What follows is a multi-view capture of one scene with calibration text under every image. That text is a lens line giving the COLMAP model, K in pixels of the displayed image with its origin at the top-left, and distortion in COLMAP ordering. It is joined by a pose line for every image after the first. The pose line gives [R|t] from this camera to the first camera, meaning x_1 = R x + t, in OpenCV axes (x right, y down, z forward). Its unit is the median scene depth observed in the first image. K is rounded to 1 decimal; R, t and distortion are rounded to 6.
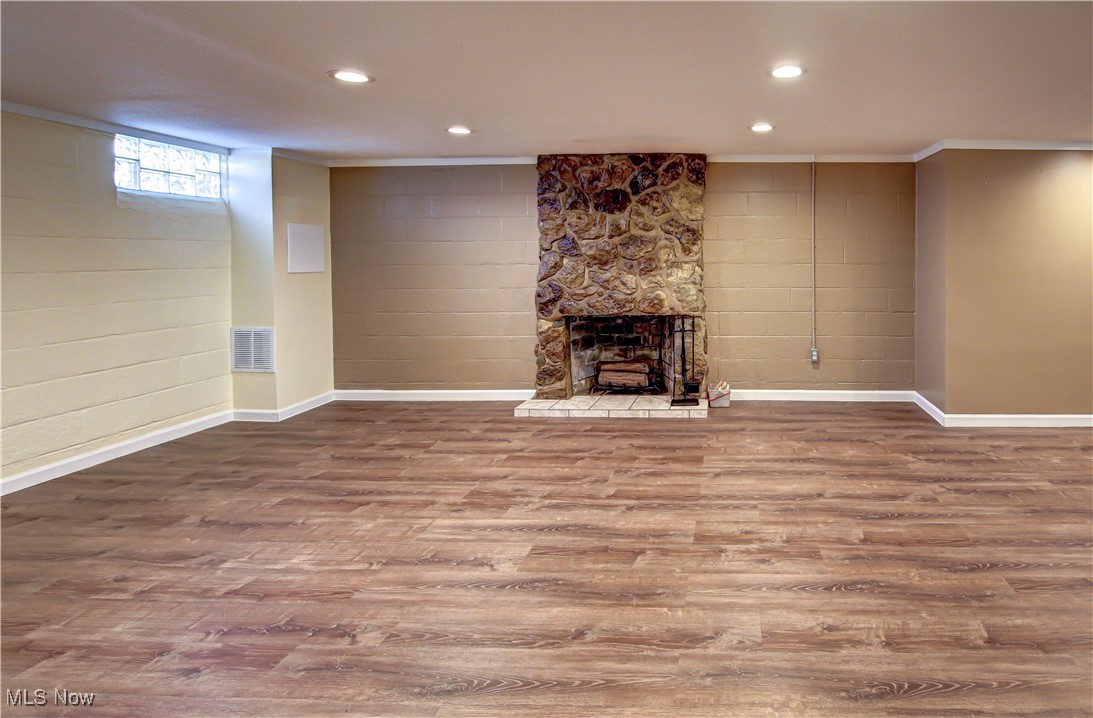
lens RADIAL K [[1355.0, 0, 546.5], [0, 1355.0, 359.0], [0, 0, 1]] dist [-0.011121, 0.001259]
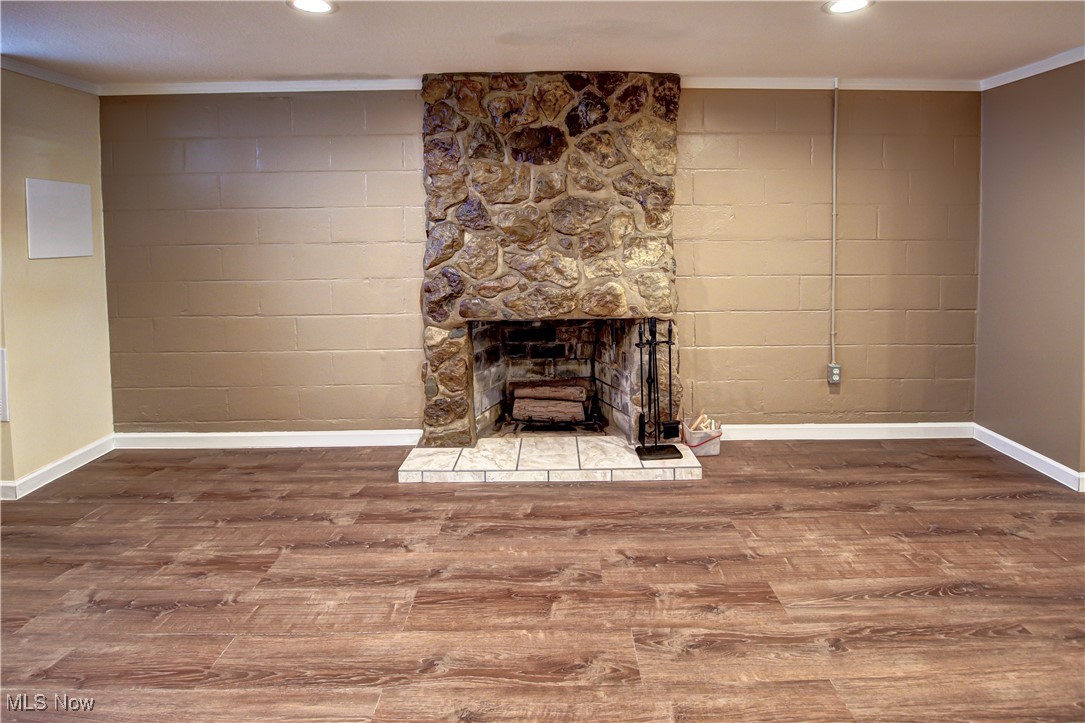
lens RADIAL K [[1352.8, 0, 542.5], [0, 1352.8, 361.5], [0, 0, 1]] dist [0.011857, -0.439356]
pose [[0.991260, -0.016075, 0.130939, -0.037298], [0.013499, 0.999698, 0.020534, -0.025313], [-0.131229, -0.018587, 0.991178, 0.348602]]
